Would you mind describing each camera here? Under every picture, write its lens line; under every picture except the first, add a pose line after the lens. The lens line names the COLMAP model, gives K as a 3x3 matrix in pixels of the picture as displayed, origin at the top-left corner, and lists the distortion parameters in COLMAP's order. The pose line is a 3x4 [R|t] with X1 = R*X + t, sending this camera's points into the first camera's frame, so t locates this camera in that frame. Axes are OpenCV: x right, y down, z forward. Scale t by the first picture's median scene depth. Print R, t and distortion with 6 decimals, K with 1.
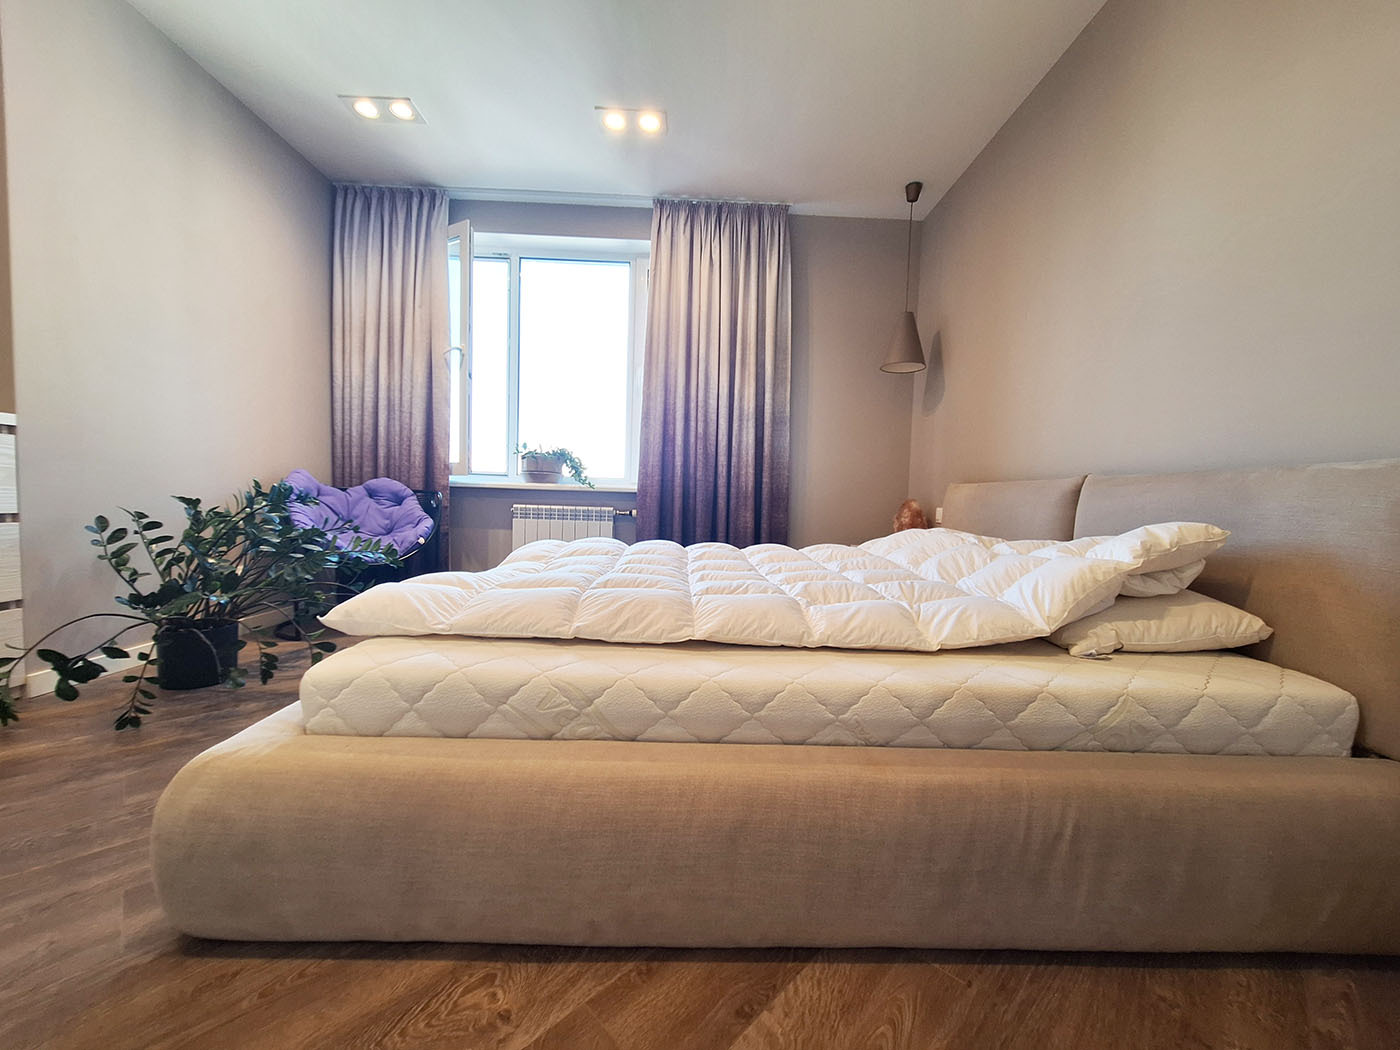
lens RADIAL K [[546.9, 0, 700.0], [0, 546.9, 525.0], [0, 0, 1]] dist [-0.001024, -0.000226]
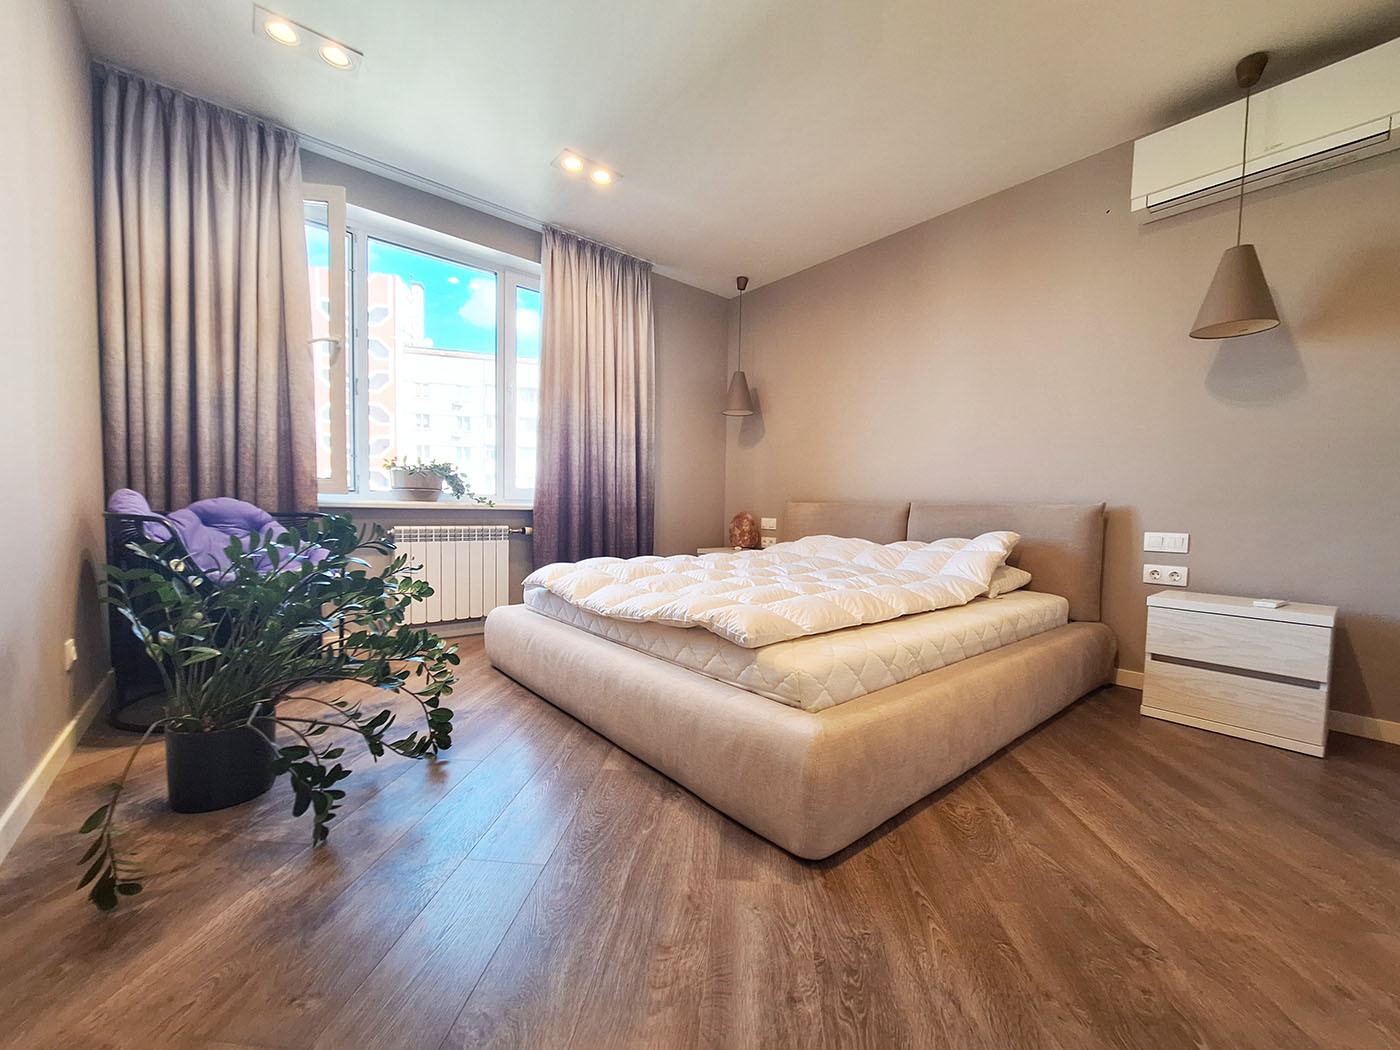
lens RADIAL K [[546.9, 0, 700.0], [0, 546.9, 525.0], [0, 0, 1]] dist [-0.001024, -0.000226]
pose [[0.787029, -0.033811, 0.615989, -0.507324], [0.032459, 0.999383, 0.013383, -0.036286], [-0.616062, 0.009462, 0.787641, 0.016749]]
